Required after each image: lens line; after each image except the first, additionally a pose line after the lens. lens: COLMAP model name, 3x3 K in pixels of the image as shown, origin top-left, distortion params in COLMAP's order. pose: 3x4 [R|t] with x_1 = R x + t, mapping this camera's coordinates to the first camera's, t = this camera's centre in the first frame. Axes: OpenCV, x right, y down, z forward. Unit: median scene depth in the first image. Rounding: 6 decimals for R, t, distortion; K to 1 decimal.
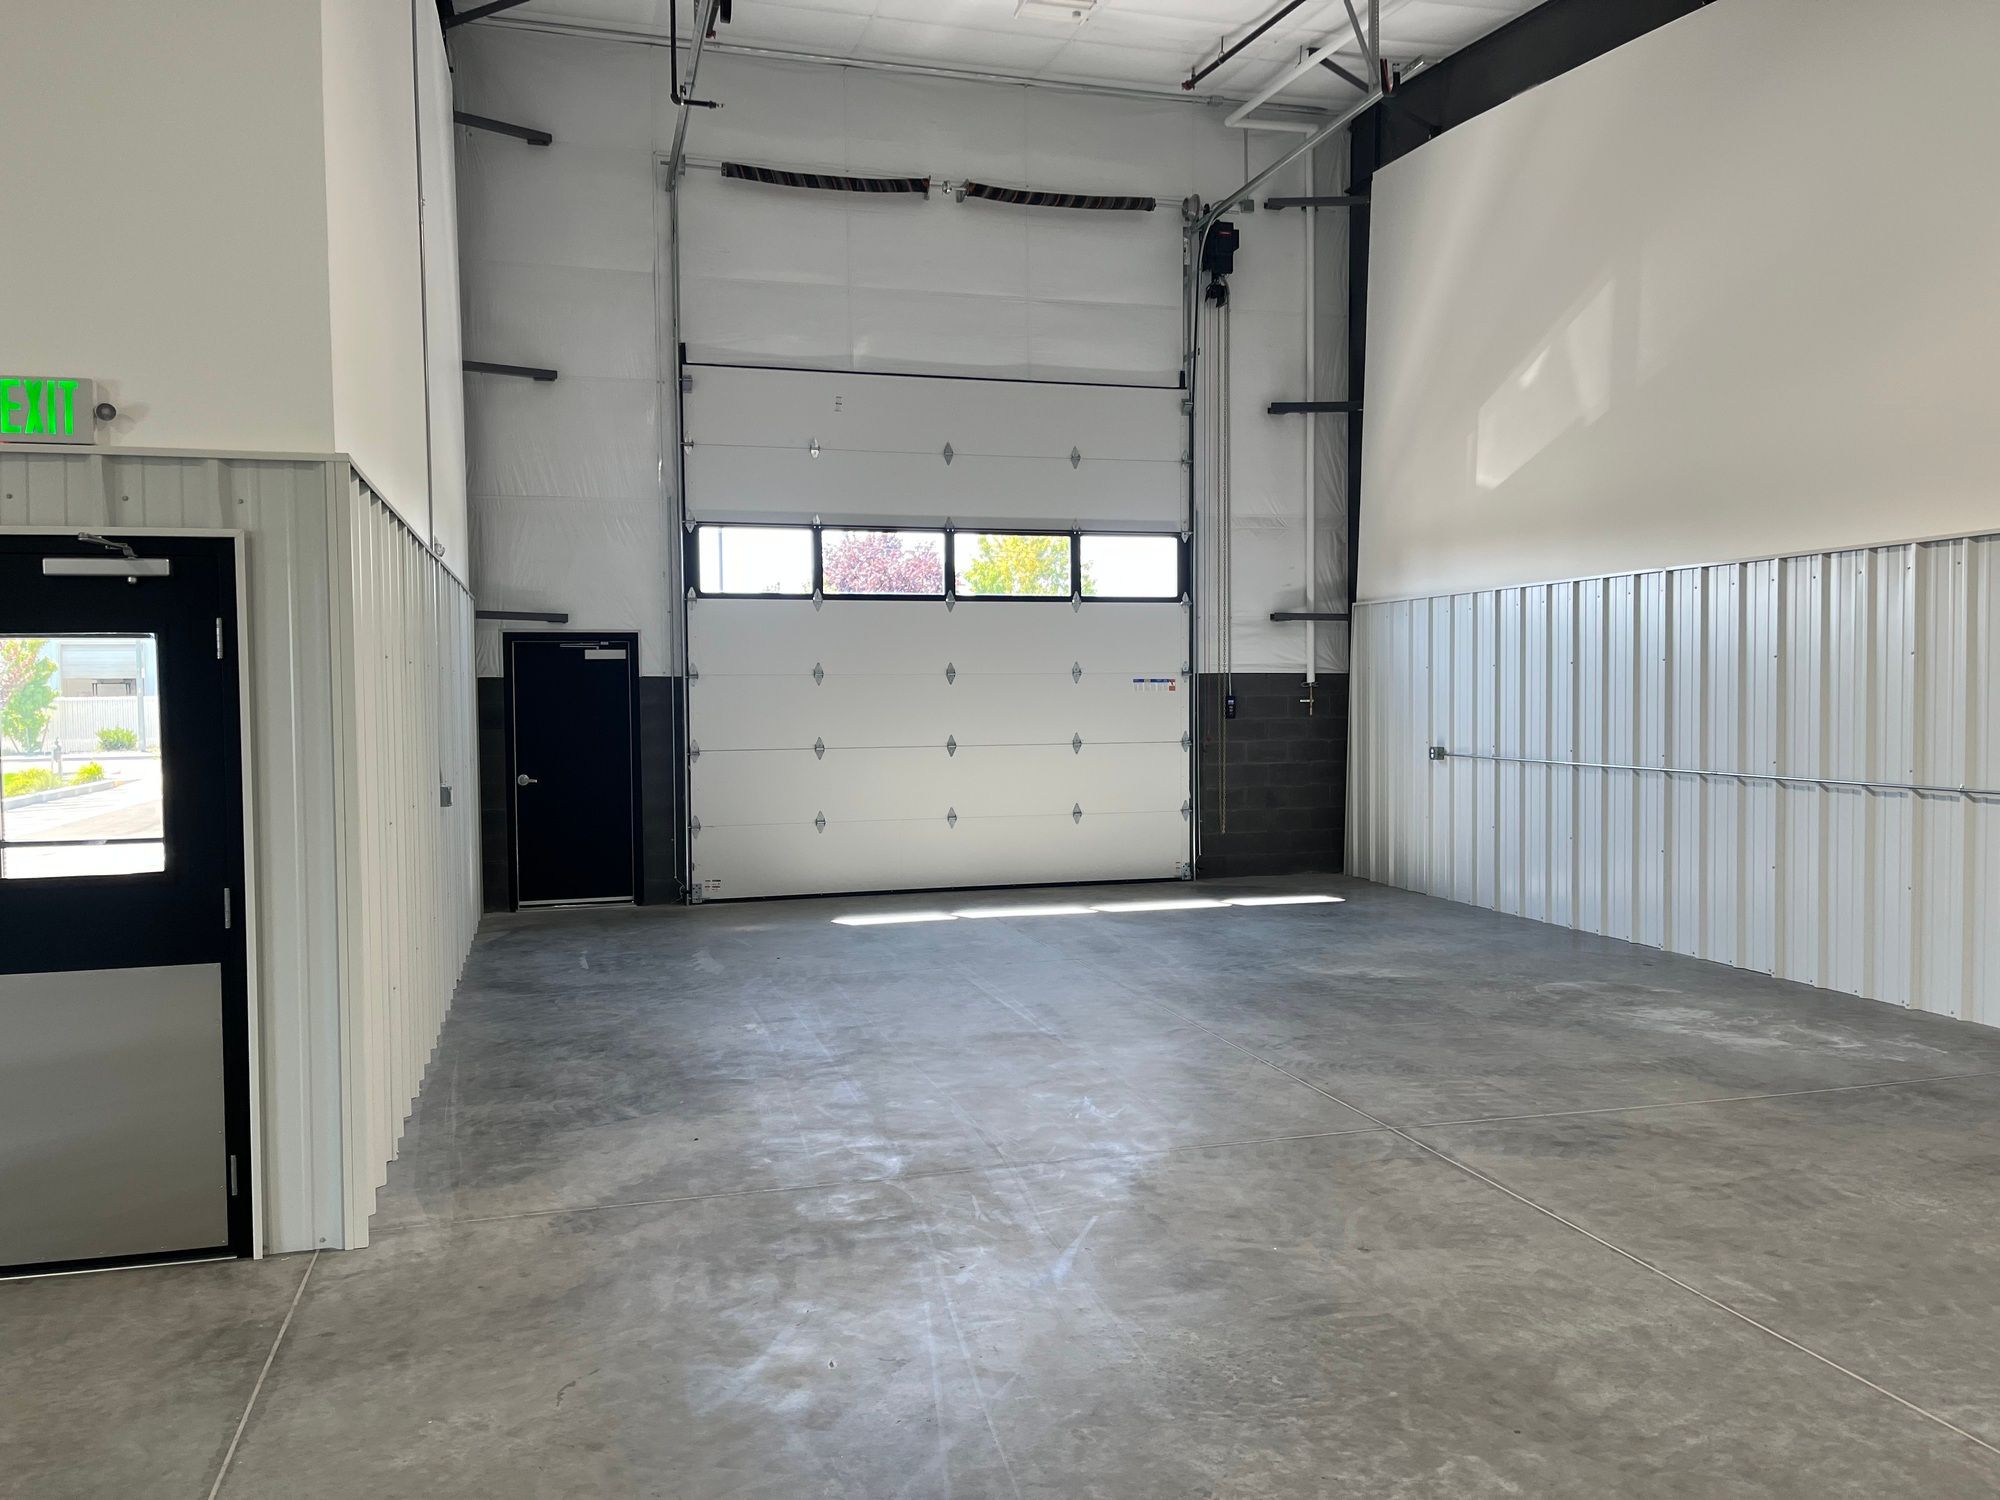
lens RADIAL K [[1505.6, 0, 1005.7], [0, 1505.6, 746.3], [0, 0, 1]] dist [0.071095, -0.092441]
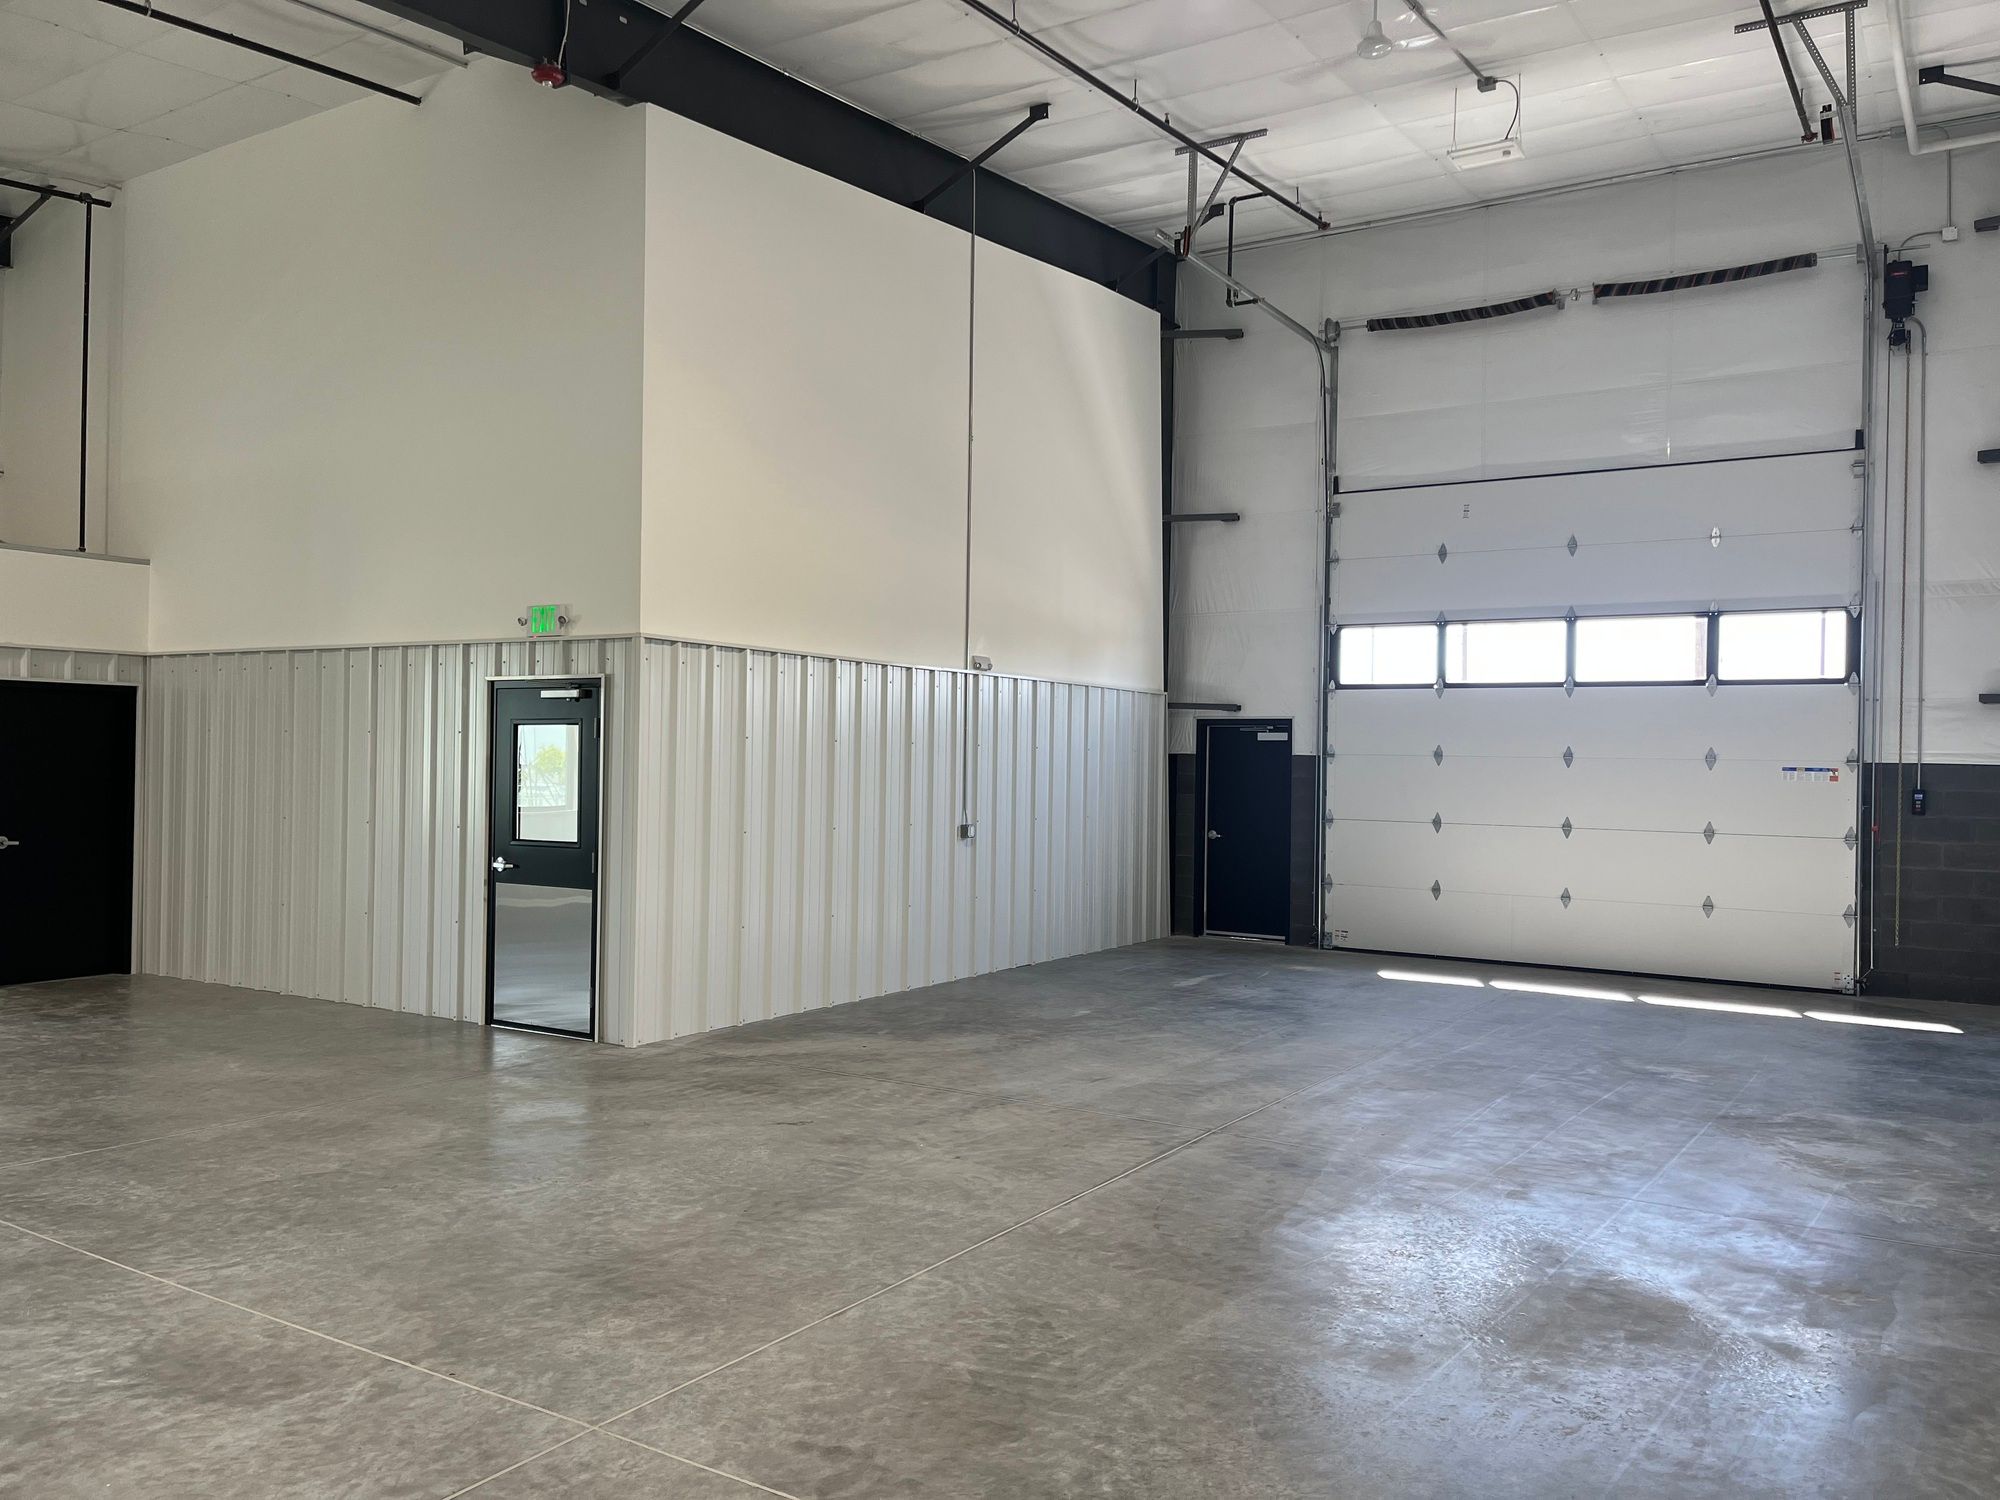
lens RADIAL K [[1505.6, 0, 1014.8], [0, 1505.6, 762.1], [0, 0, 1]] dist [0.071095, -0.092441]
pose [[0.675183, 0.020730, -0.737359, 0.496058], [-0.051573, 0.998486, -0.019152, -0.005892], [0.735845, 0.050959, 0.675229, 0.022477]]
